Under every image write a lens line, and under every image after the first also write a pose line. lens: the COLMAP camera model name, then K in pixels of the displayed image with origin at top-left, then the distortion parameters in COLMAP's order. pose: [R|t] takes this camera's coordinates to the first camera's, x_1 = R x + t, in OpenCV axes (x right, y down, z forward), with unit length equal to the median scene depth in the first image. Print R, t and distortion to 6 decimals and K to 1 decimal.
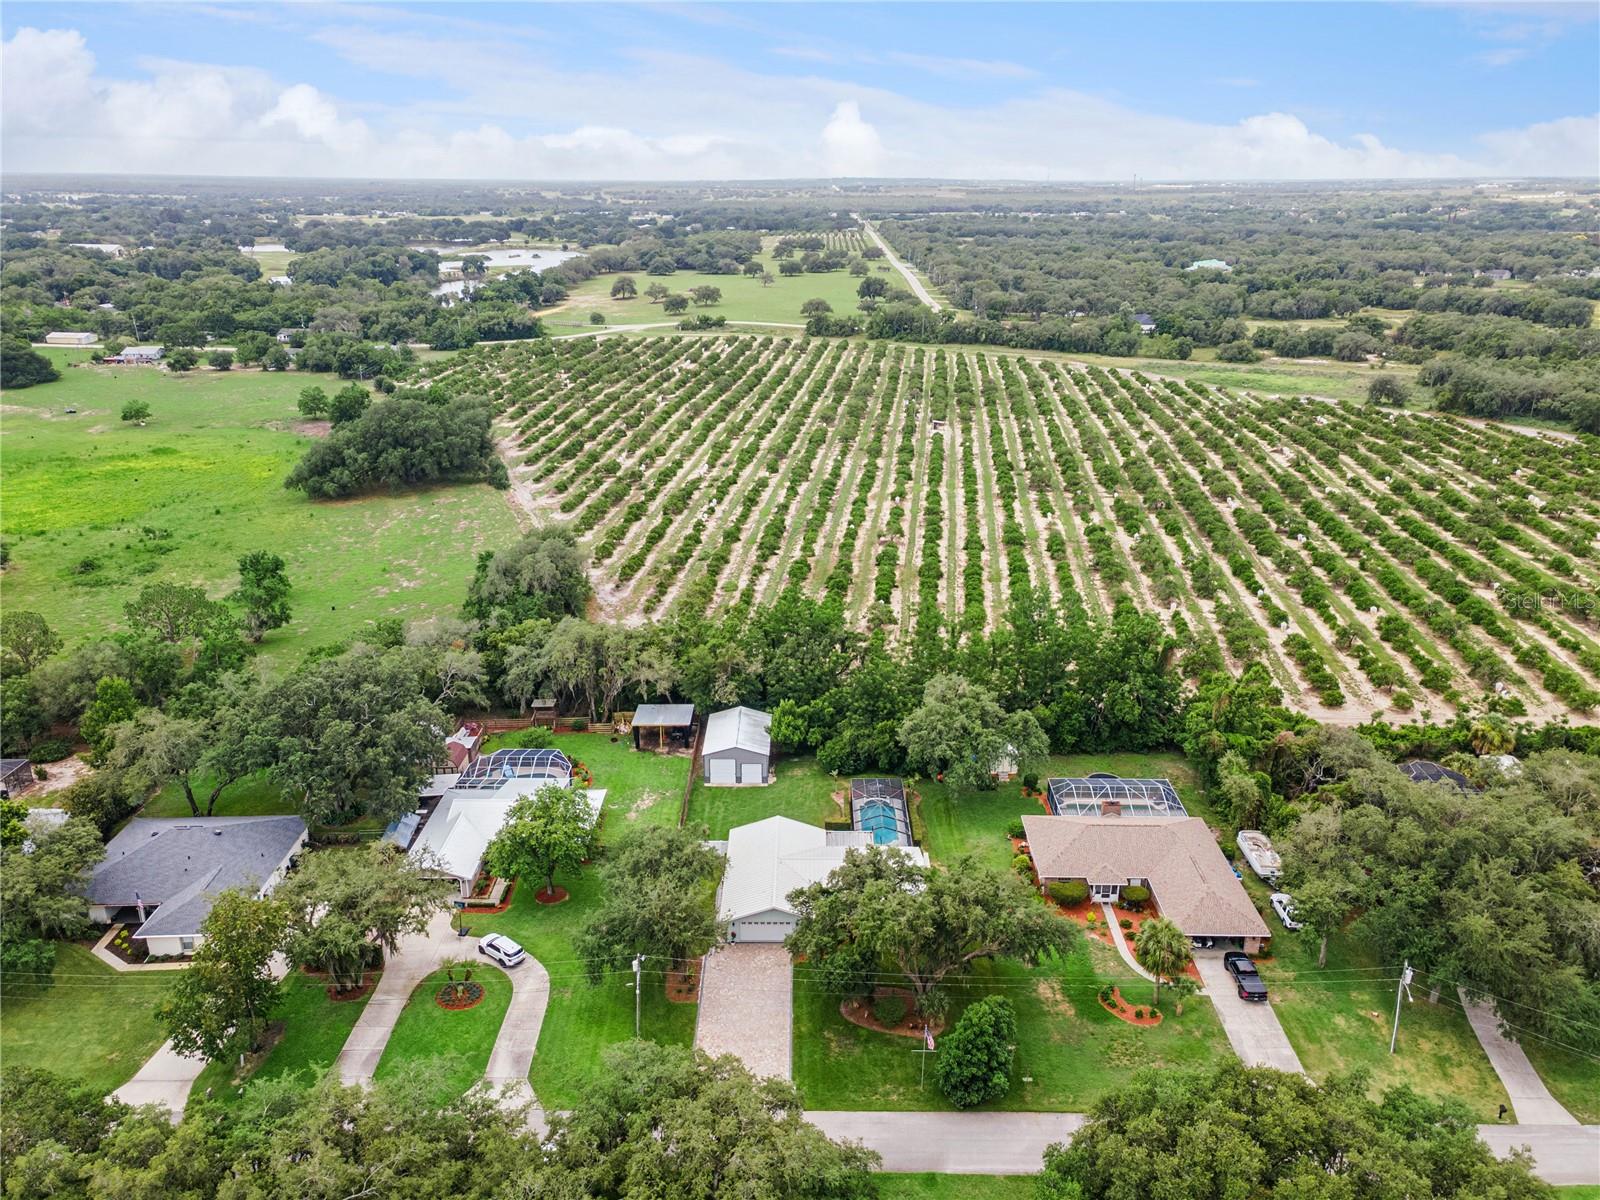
lens RADIAL K [[1184.1, 0, 801.6], [0, 1184.1, 579.8], [0, 0, 1]] dist [0.046140, 0.001041]
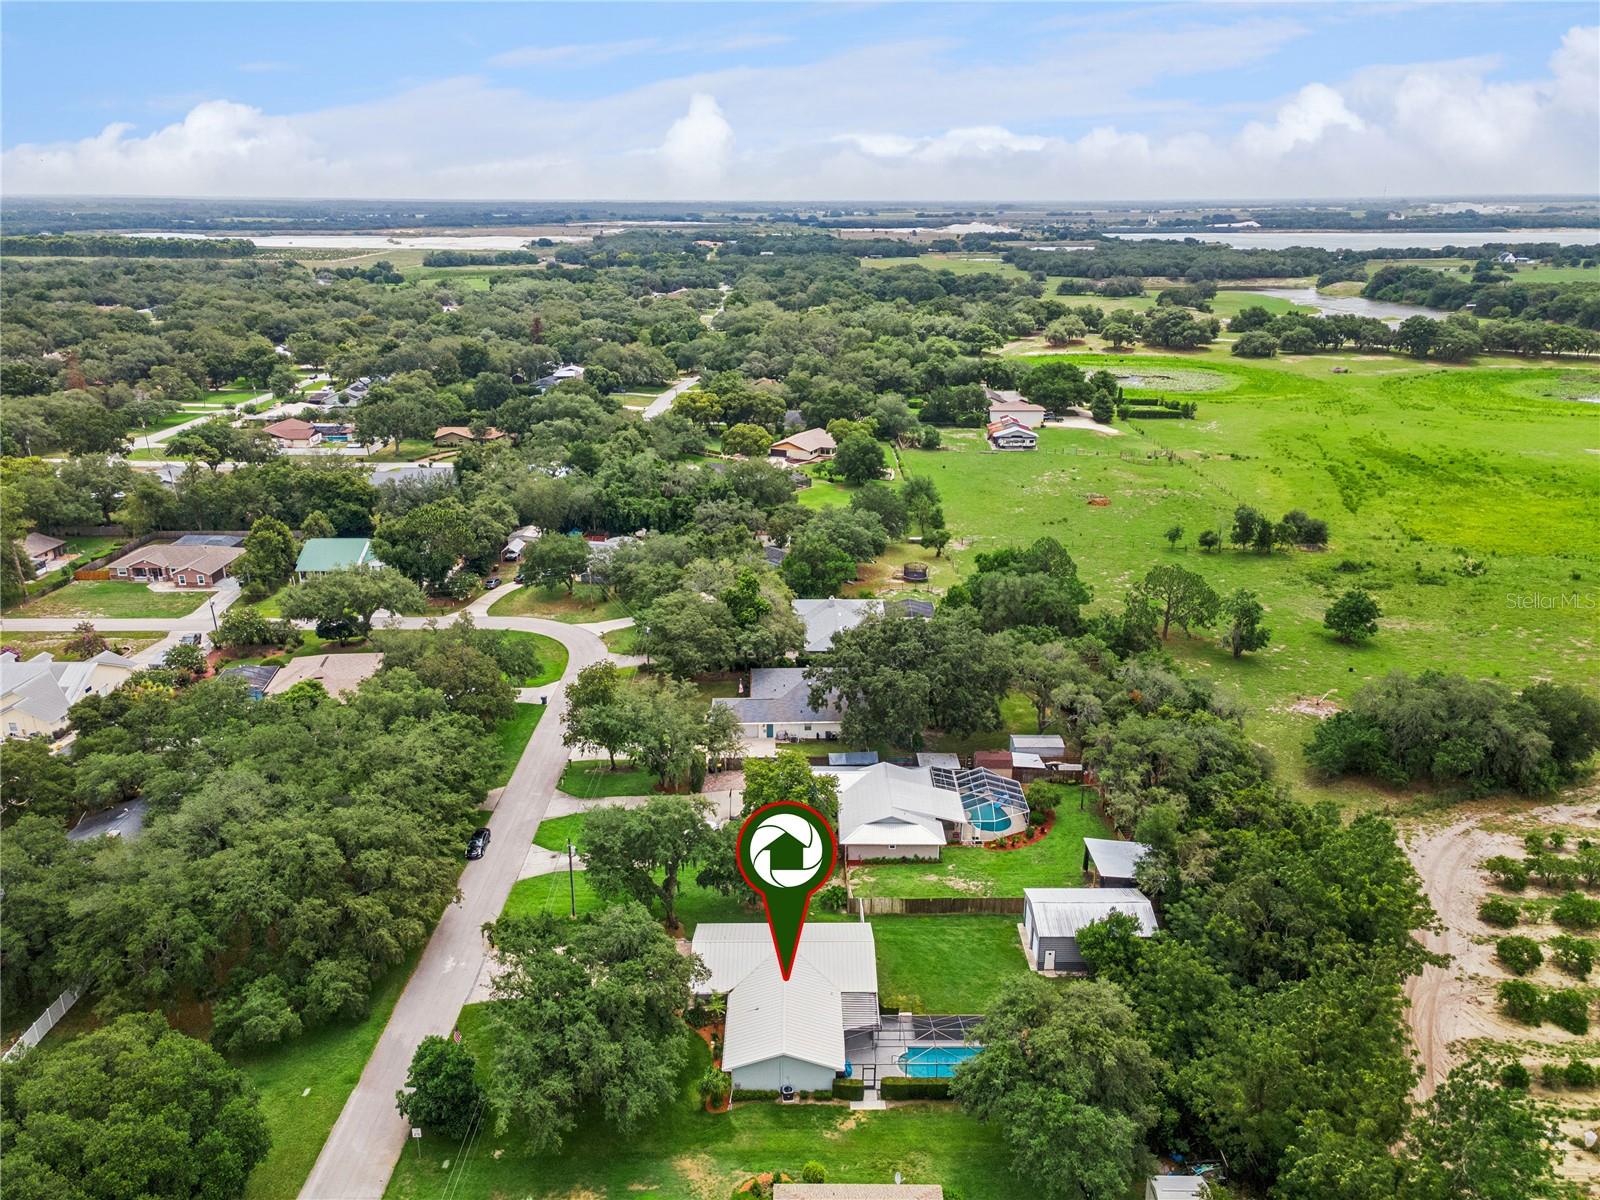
lens RADIAL K [[1171.4, 0, 808.1], [0, 1171.4, 603.5], [0, 0, 1]] dist [0.052127, 0.000561]
pose [[0.015265, 0.326614, -0.945034, 0.619329], [-0.324670, 0.895550, 0.304268, -0.228634], [0.945704, 0.302179, 0.119712, 0.689838]]
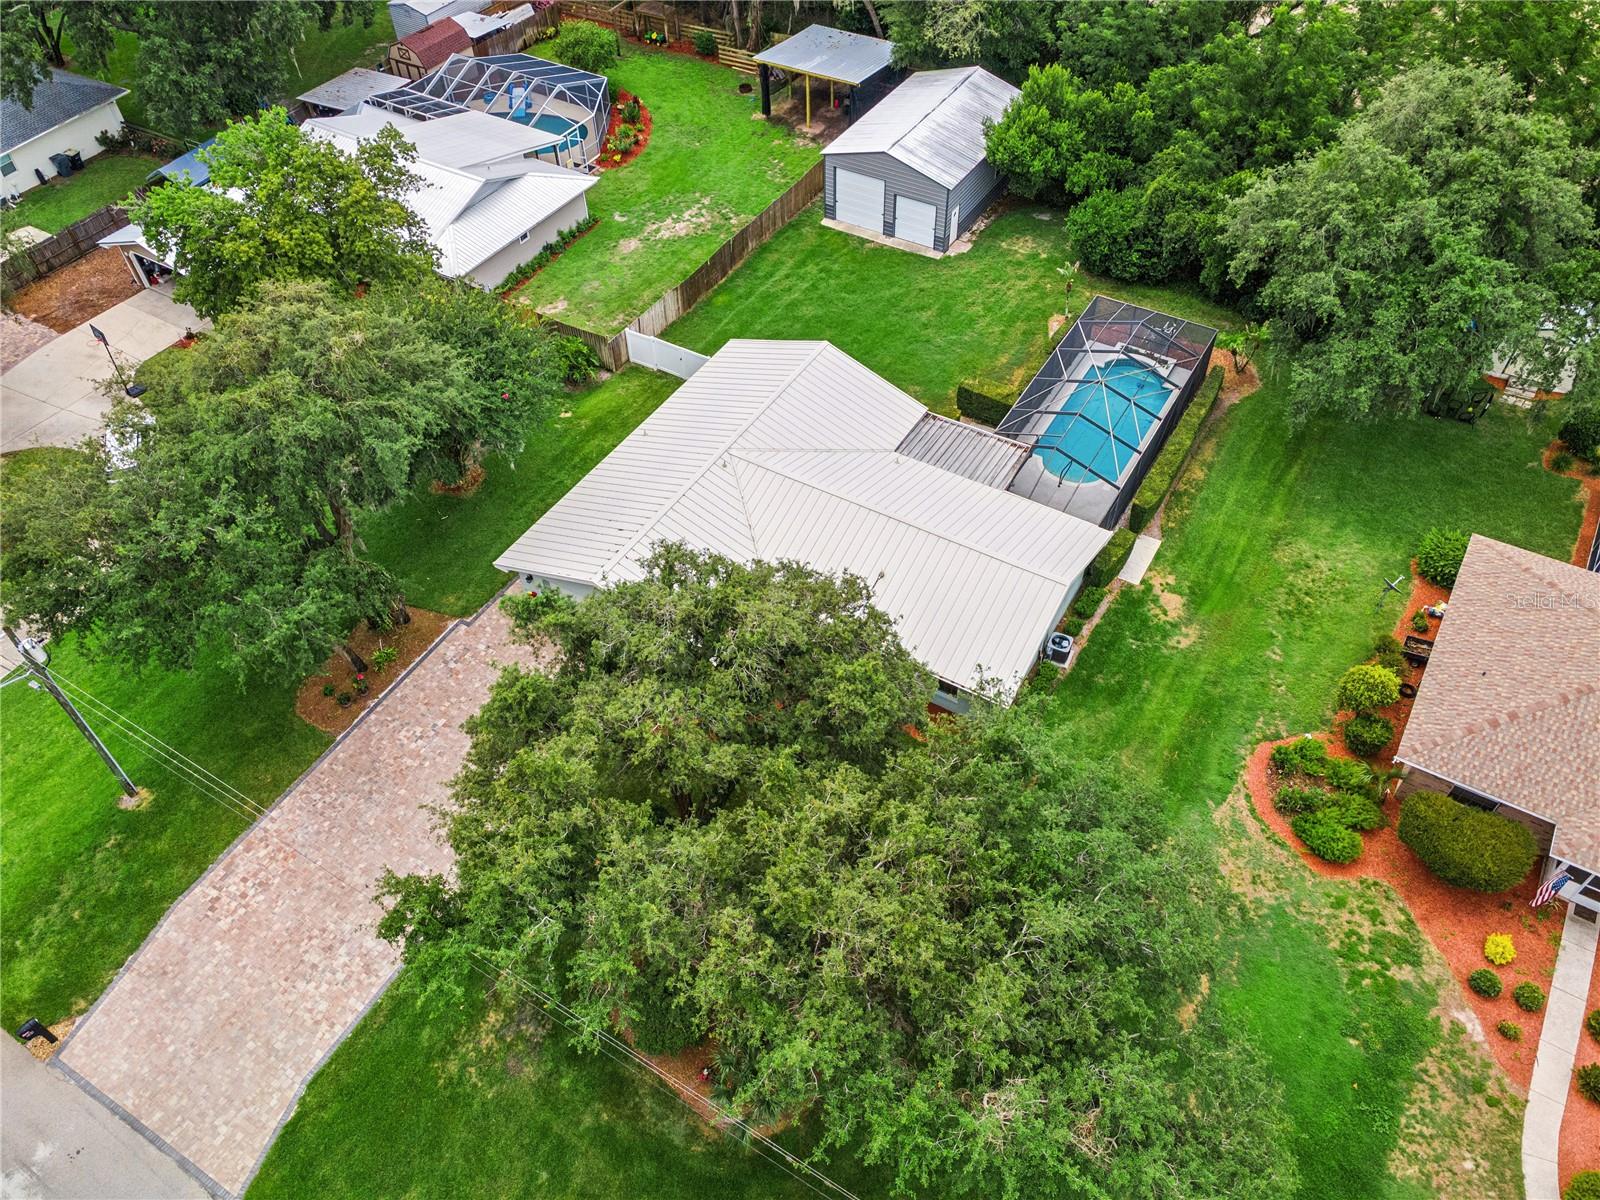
lens RADIAL K [[1184.1, 0, 801.6], [0, 1184.1, 579.8], [0, 0, 1]] dist [0.046140, 0.001041]
pose [[0.860115, 0.359177, -0.362207, 0.134948], [-0.141854, 0.850483, 0.506513, 0.055384], [0.489979, -0.384279, 0.782464, 0.570108]]
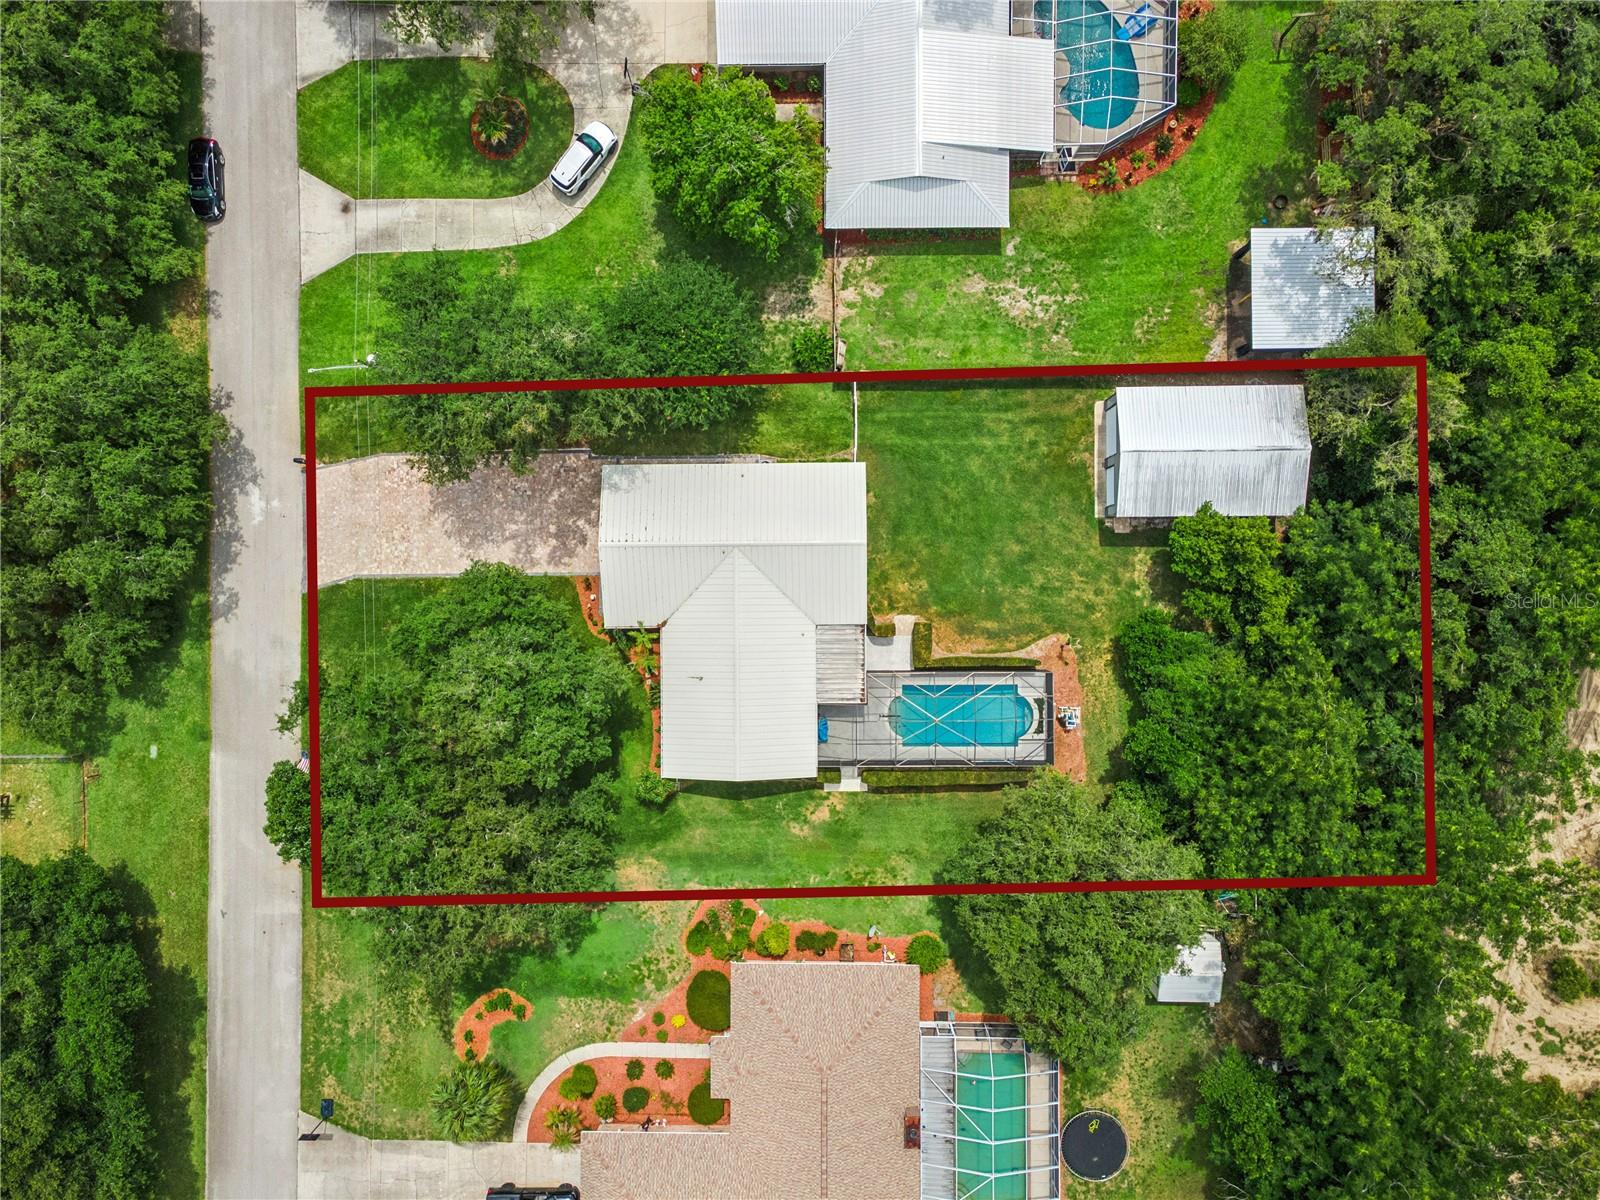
lens RADIAL K [[1184.1, 0, 801.6], [0, 1184.1, 579.8], [0, 0, 1]] dist [0.046140, 0.001041]
pose [[0.013152, 0.999897, -0.005766, 0.003525], [-0.298792, 0.009433, 0.954272, -0.297889], [0.954228, -0.010828, 0.298885, 0.705209]]
